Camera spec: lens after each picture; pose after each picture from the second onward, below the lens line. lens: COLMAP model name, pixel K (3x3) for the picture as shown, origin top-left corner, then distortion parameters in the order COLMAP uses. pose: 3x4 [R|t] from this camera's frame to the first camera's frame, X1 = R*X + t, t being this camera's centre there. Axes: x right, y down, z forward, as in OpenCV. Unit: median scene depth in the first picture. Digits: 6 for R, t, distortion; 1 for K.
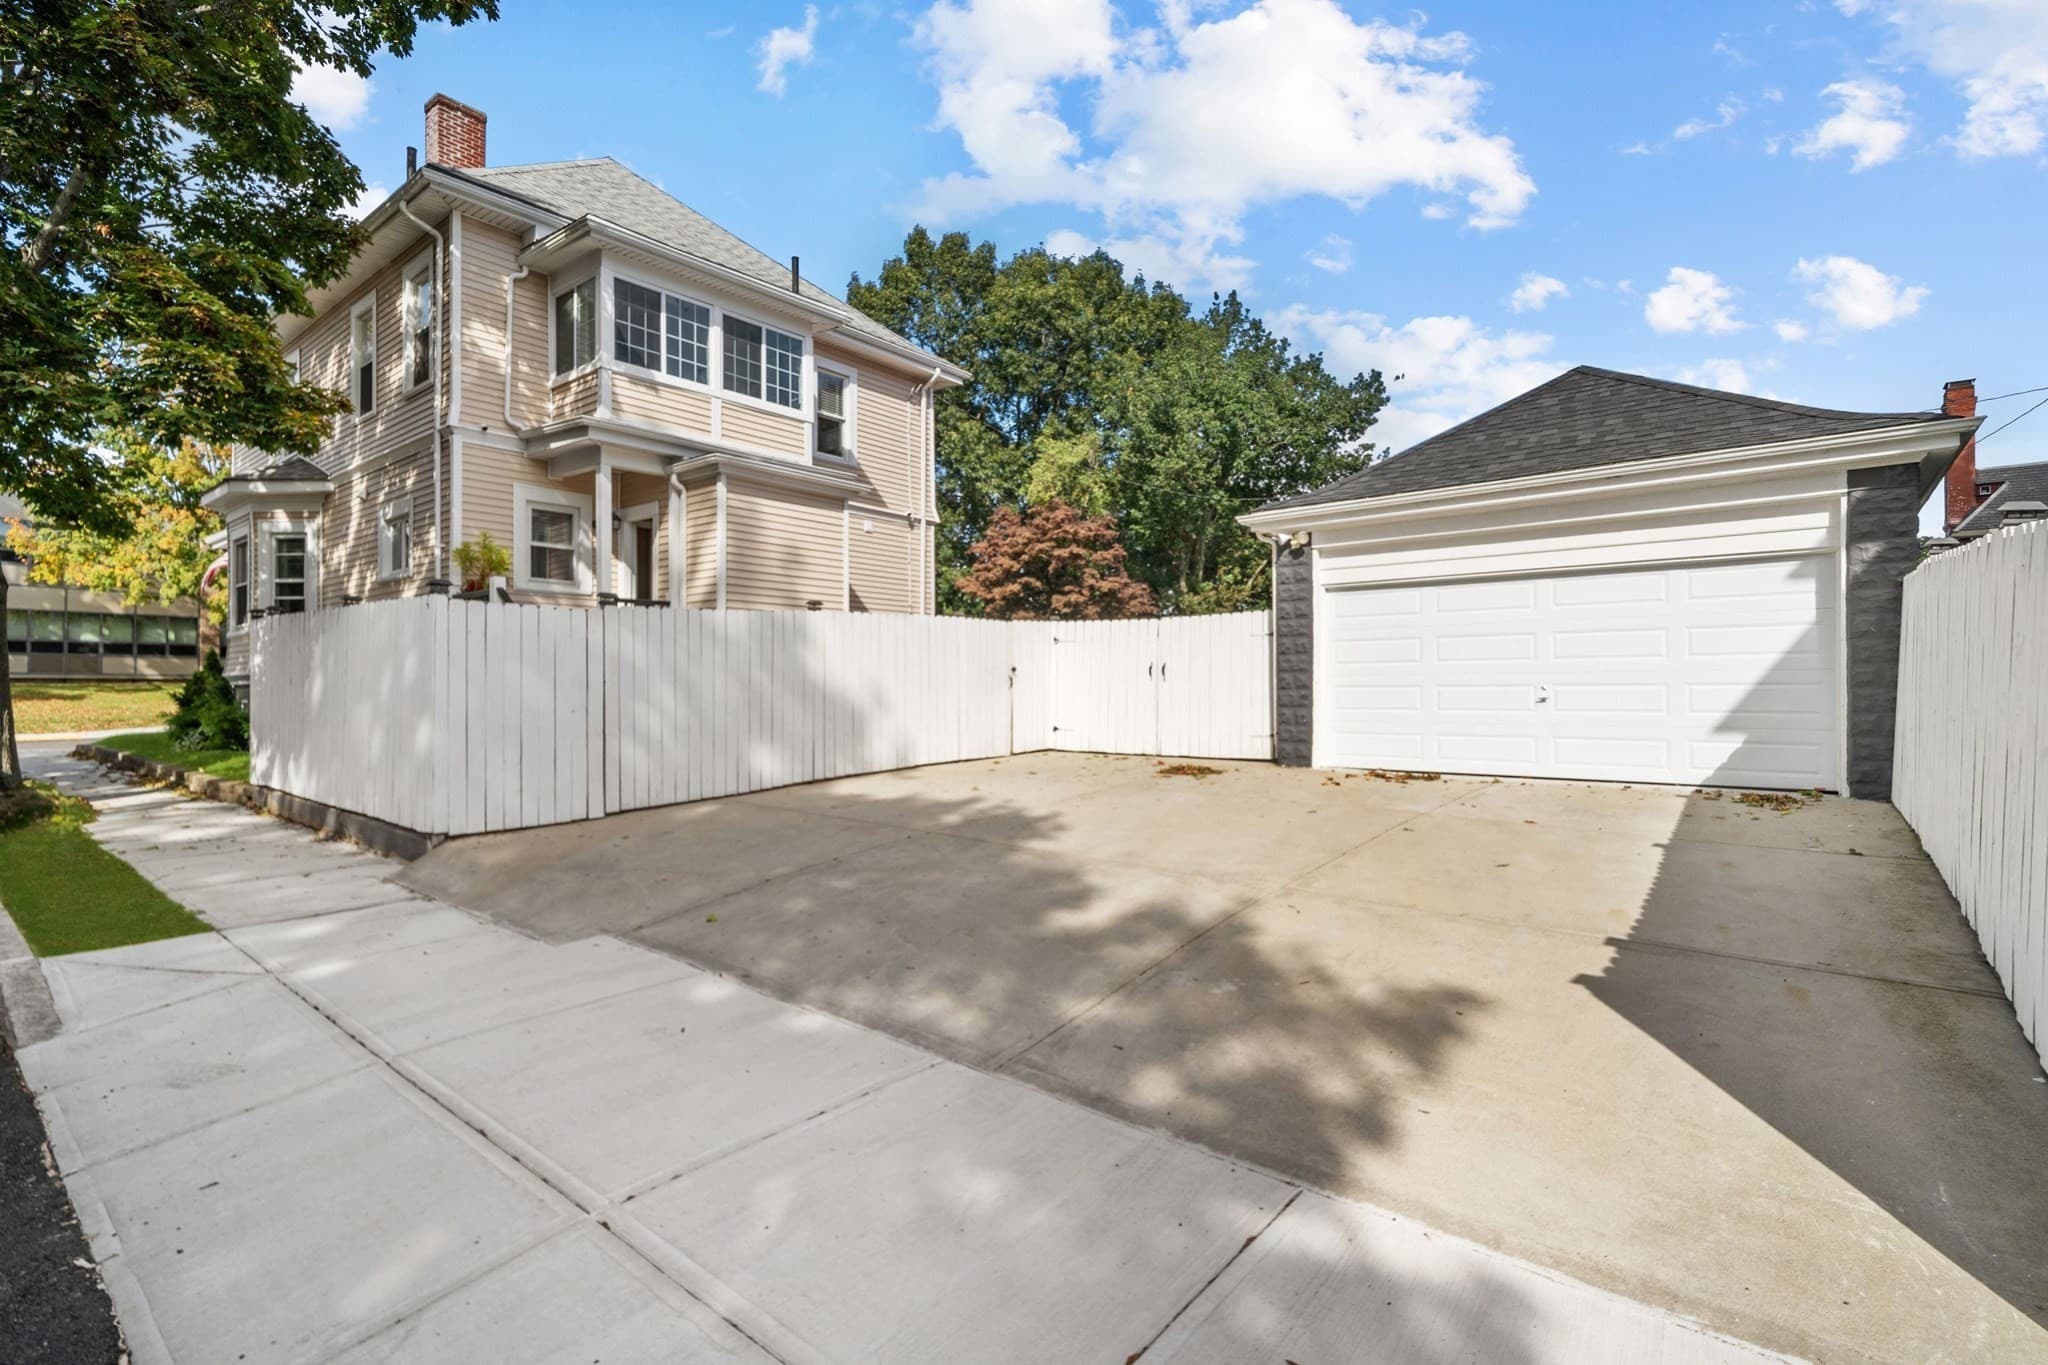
lens RADIAL K [[965.9, 0, 999.8], [0, 965.9, 655.2], [0, 0, 1]] dist [0.001651, -0.000148]
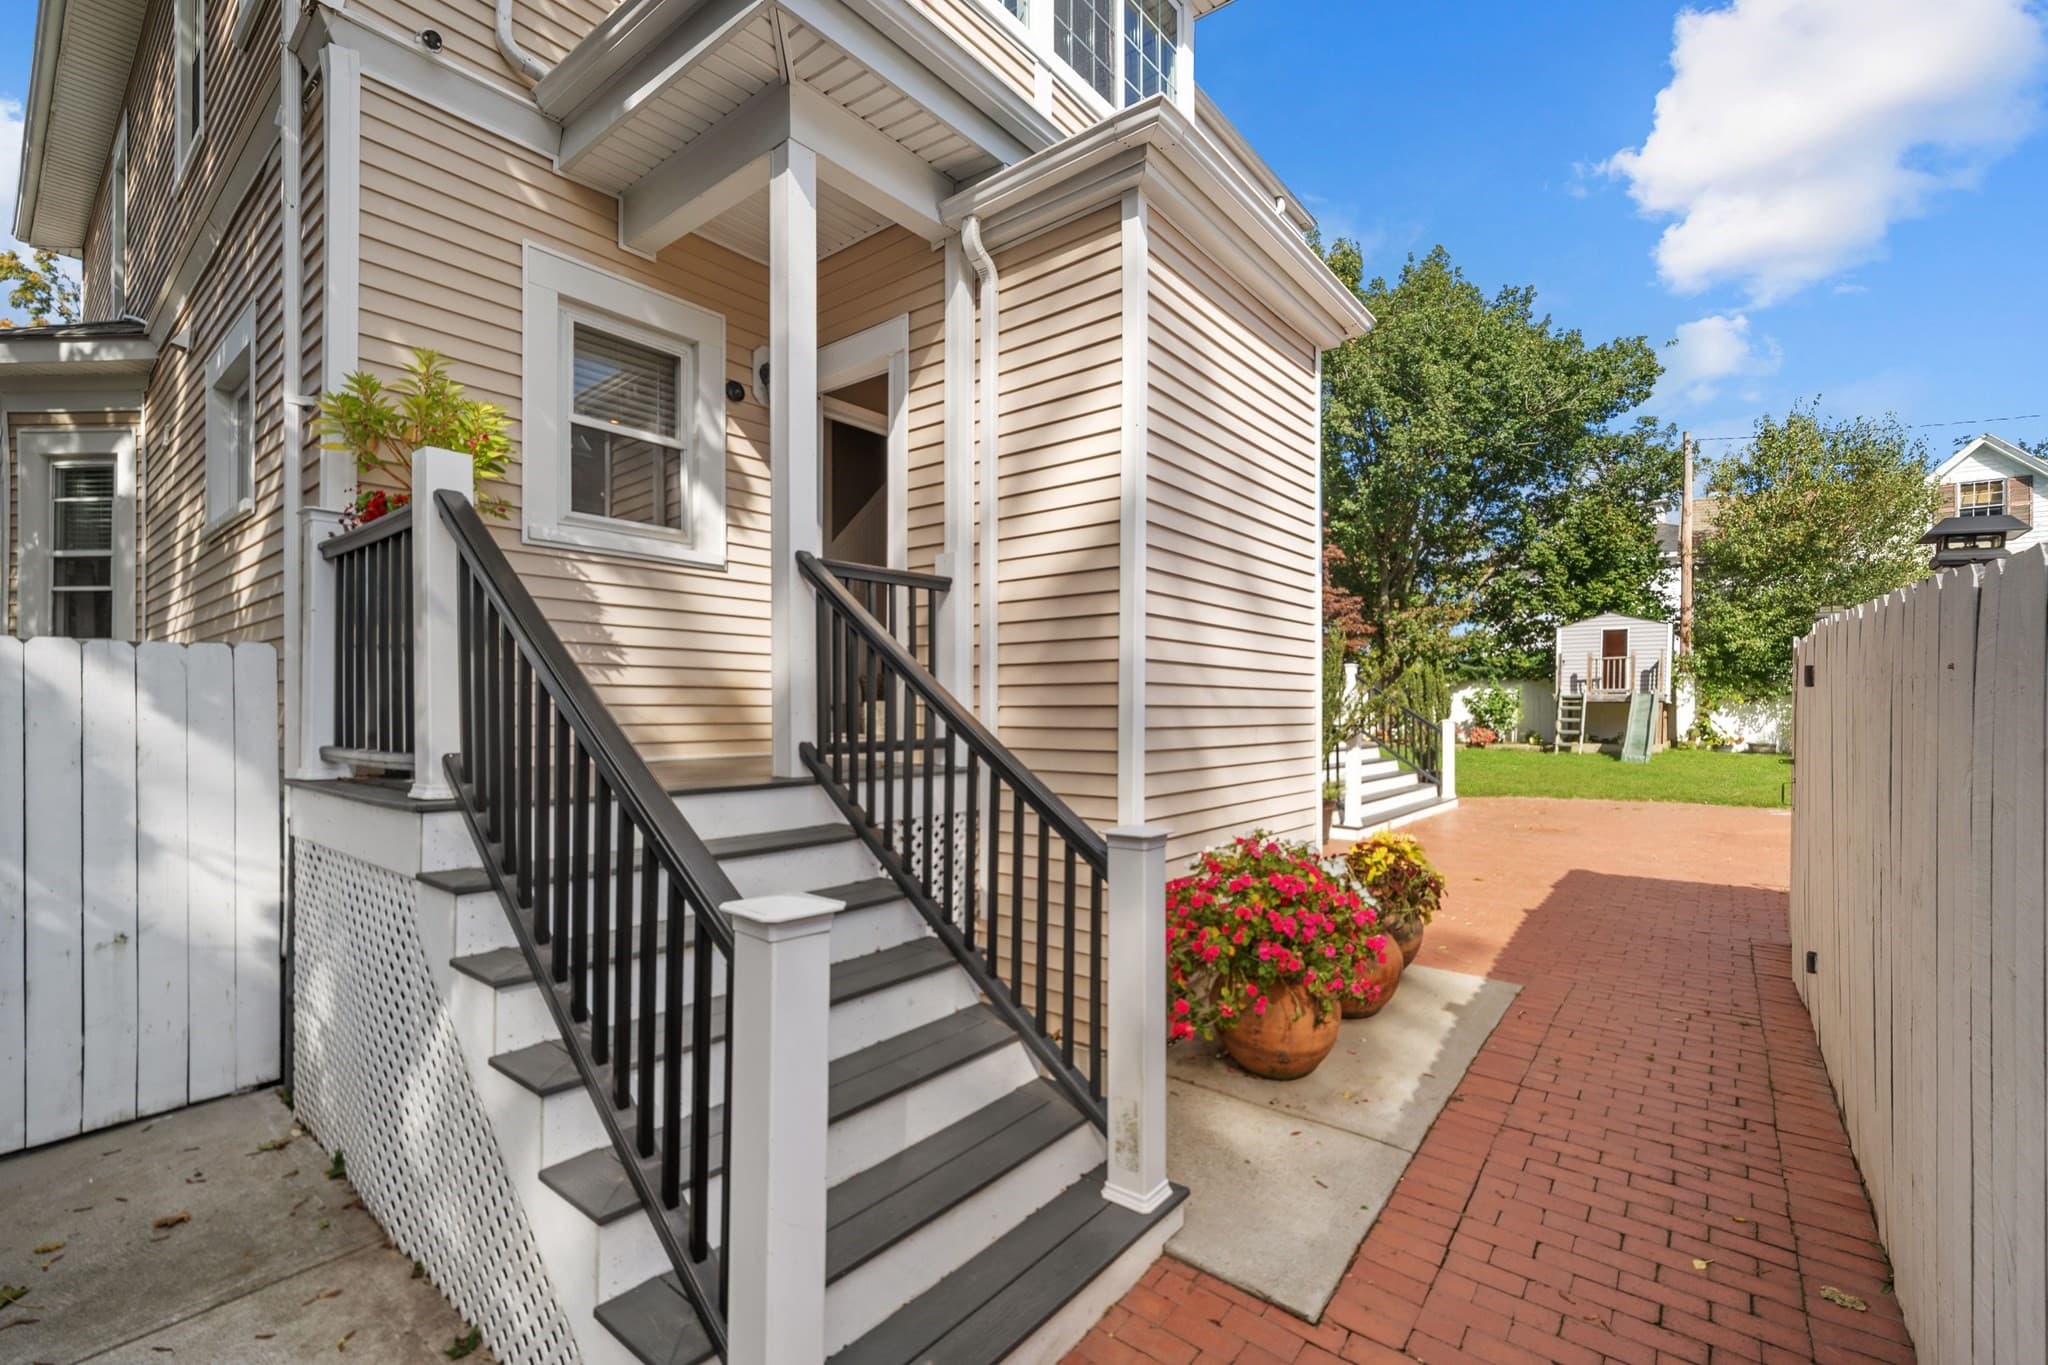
lens RADIAL K [[968.6, 0, 1024.0], [0, 968.6, 682.5], [0, 0, 1]] dist [0.018193, -0.000155]
pose [[0.999843, 0.006376, -0.016539, -0.307931], [-0.006407, 0.999978, -0.001829, -0.016357], [0.016527, 0.001935, 0.999862, 0.636000]]
